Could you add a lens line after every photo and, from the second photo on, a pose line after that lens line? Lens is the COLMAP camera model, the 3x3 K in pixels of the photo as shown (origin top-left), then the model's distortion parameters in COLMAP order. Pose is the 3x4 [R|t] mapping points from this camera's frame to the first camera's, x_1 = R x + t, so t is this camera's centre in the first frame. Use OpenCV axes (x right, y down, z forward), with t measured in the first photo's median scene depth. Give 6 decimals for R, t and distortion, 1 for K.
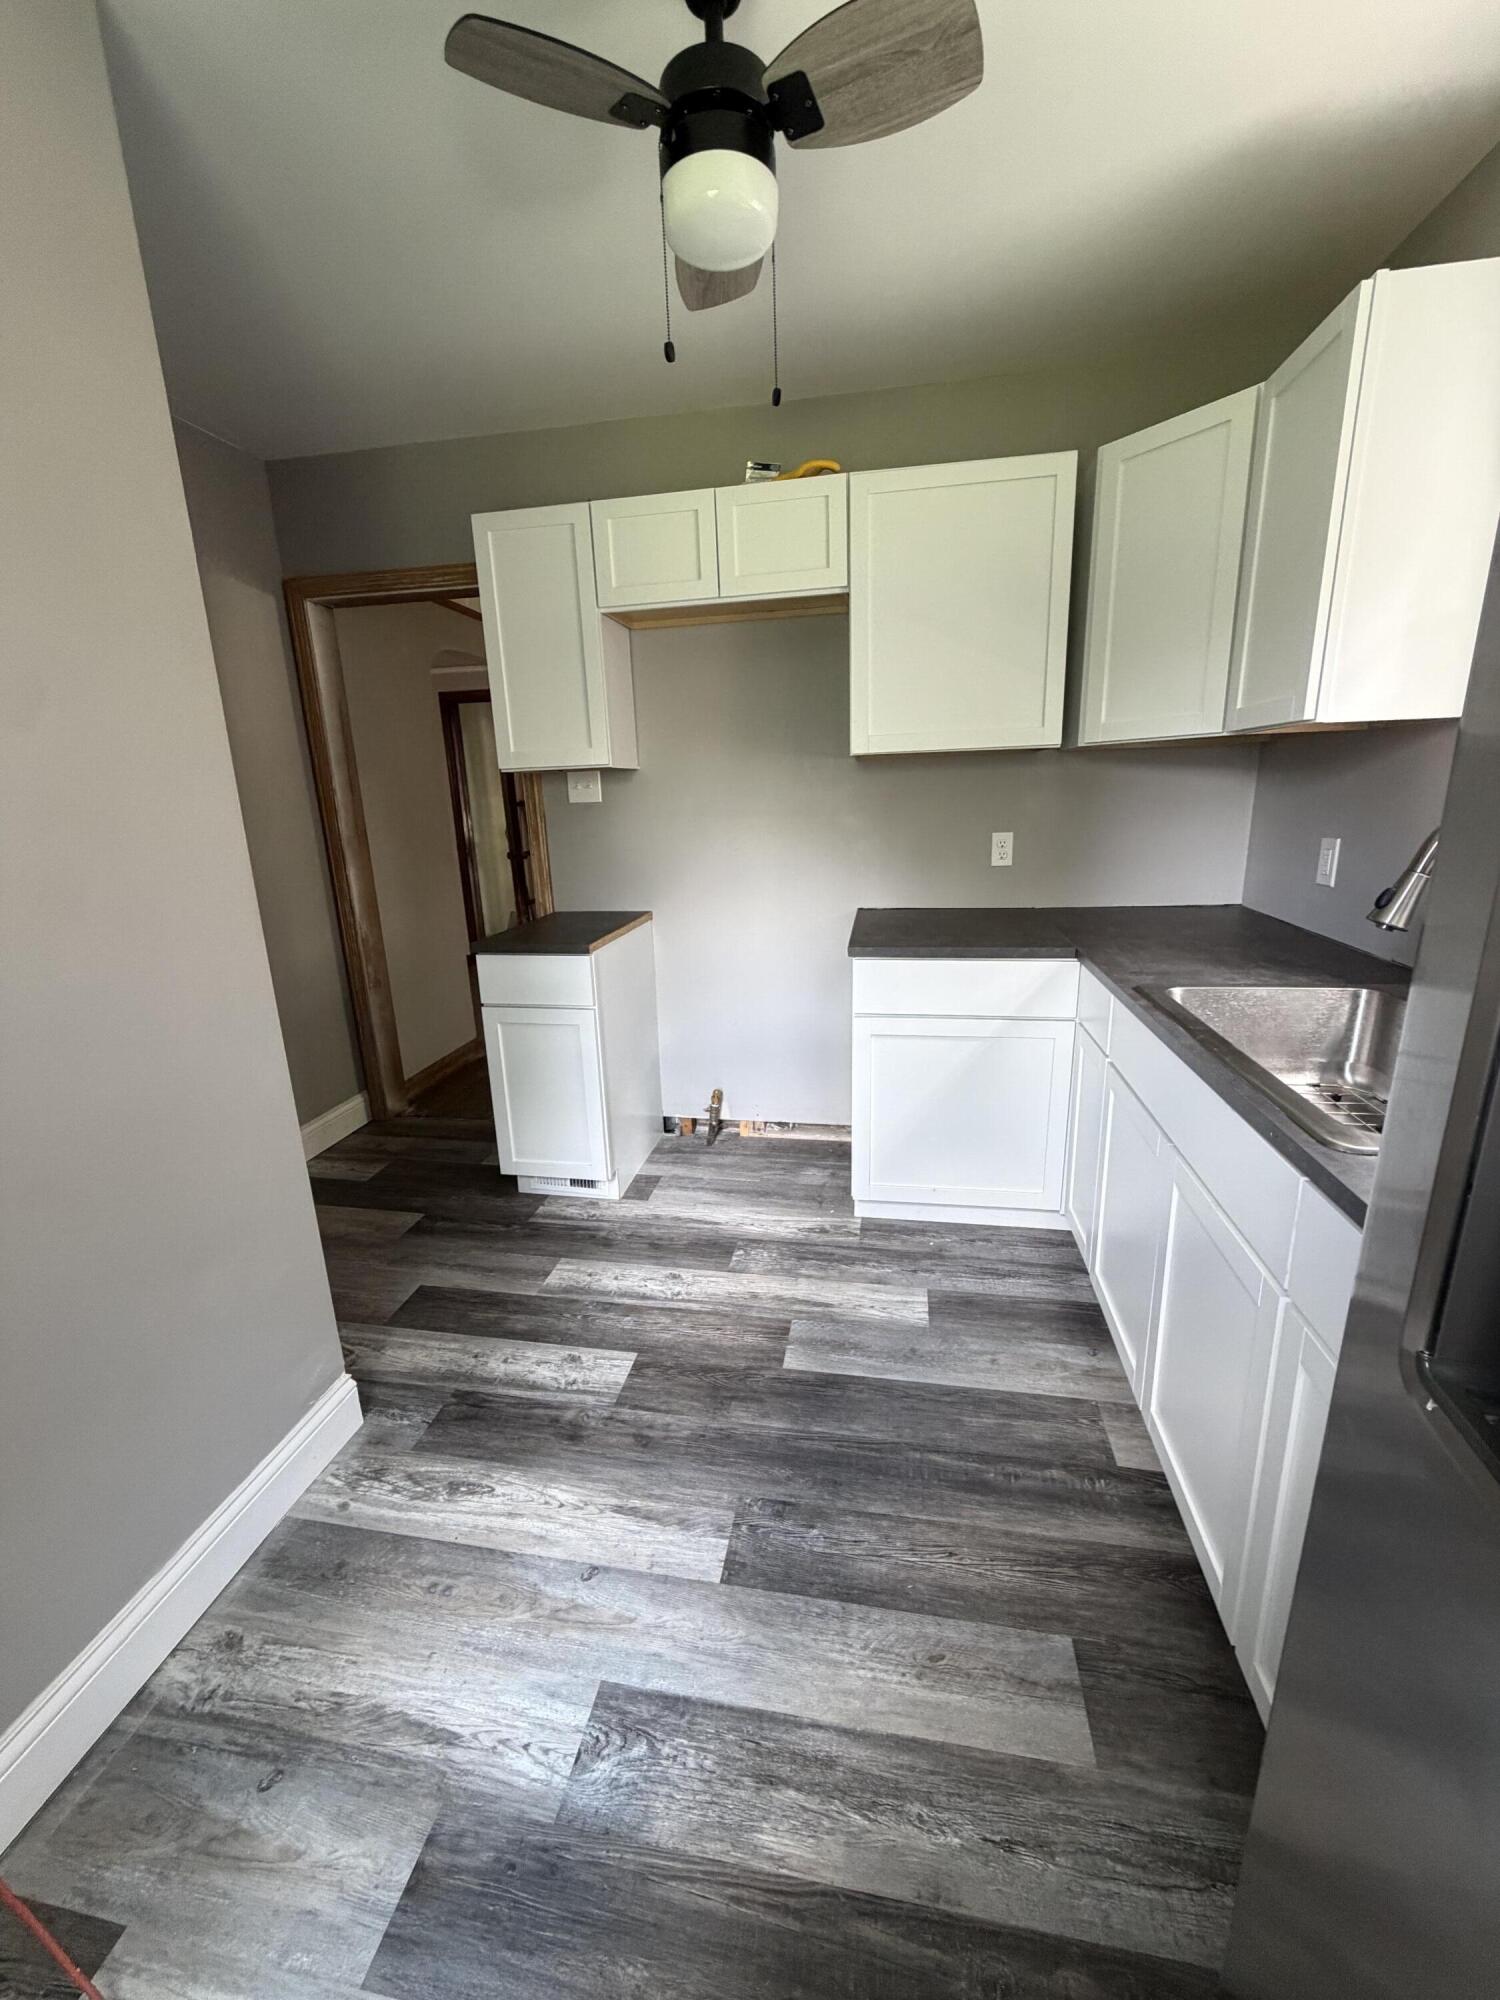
lens RADIAL K [[800.9, 0, 750.0], [0, 800.9, 1000.0], [0, 0, 1]] dist [0.007417, 0.000102]
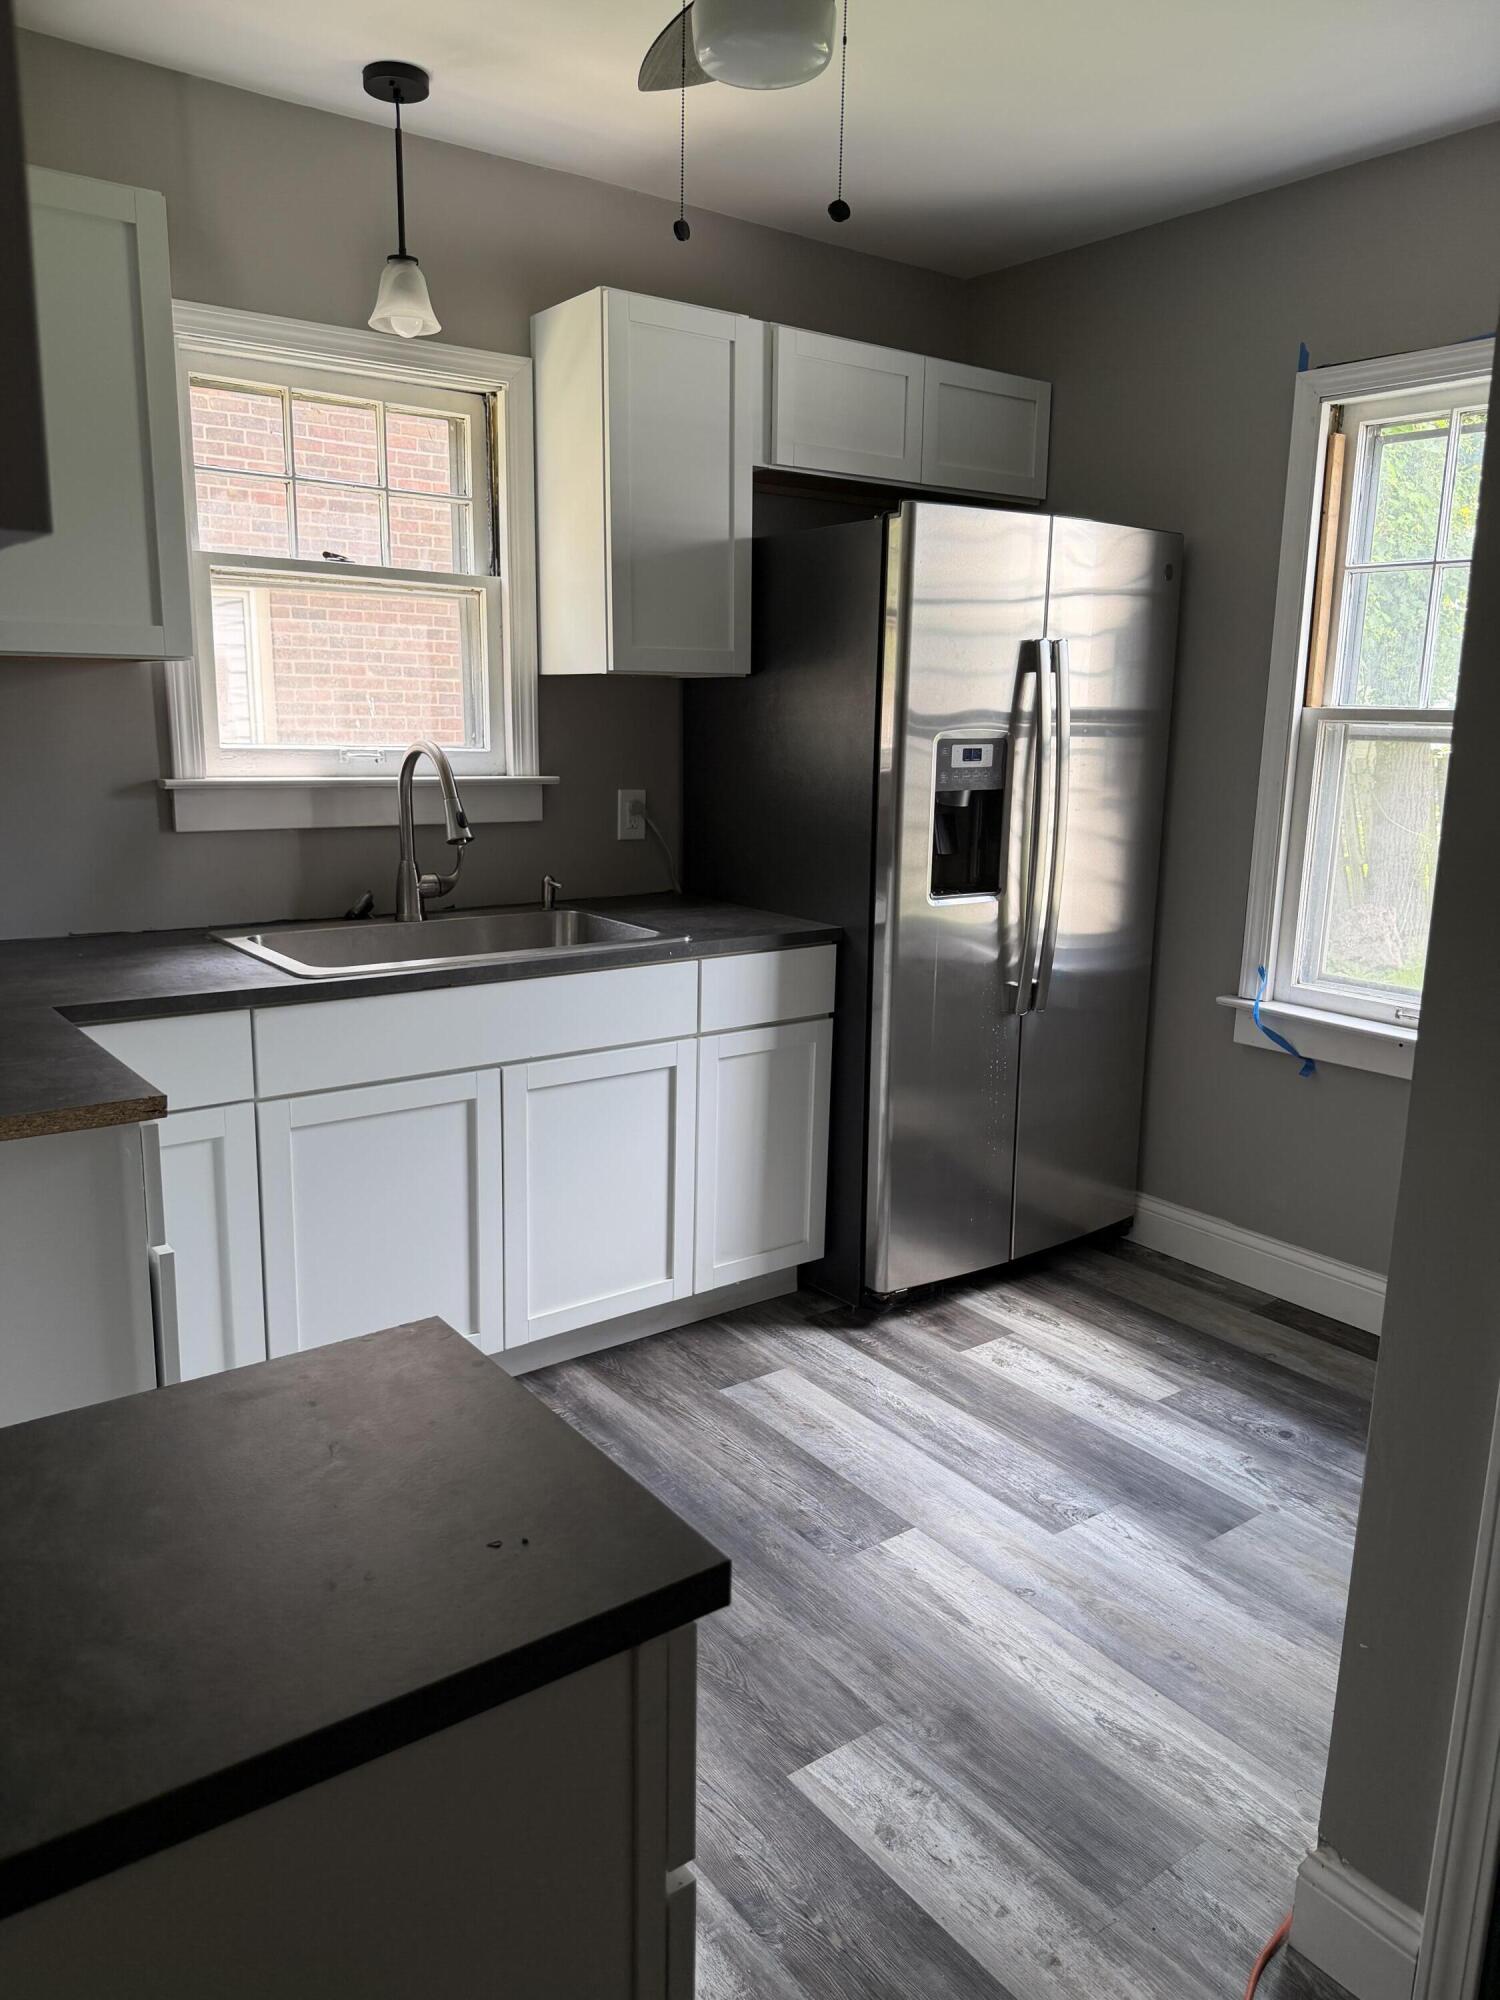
lens RADIAL K [[1430.7, 0, 750.0], [0, 1430.7, 1000.0], [0, 0, 1]] dist [-0.006843, -0.006496]
pose [[-0.737545, -0.121838, 0.664215, -0.851489], [0.178749, 0.913283, 0.366008, -0.467461], [-0.651211, 0.388676, -0.651810, 1.777929]]
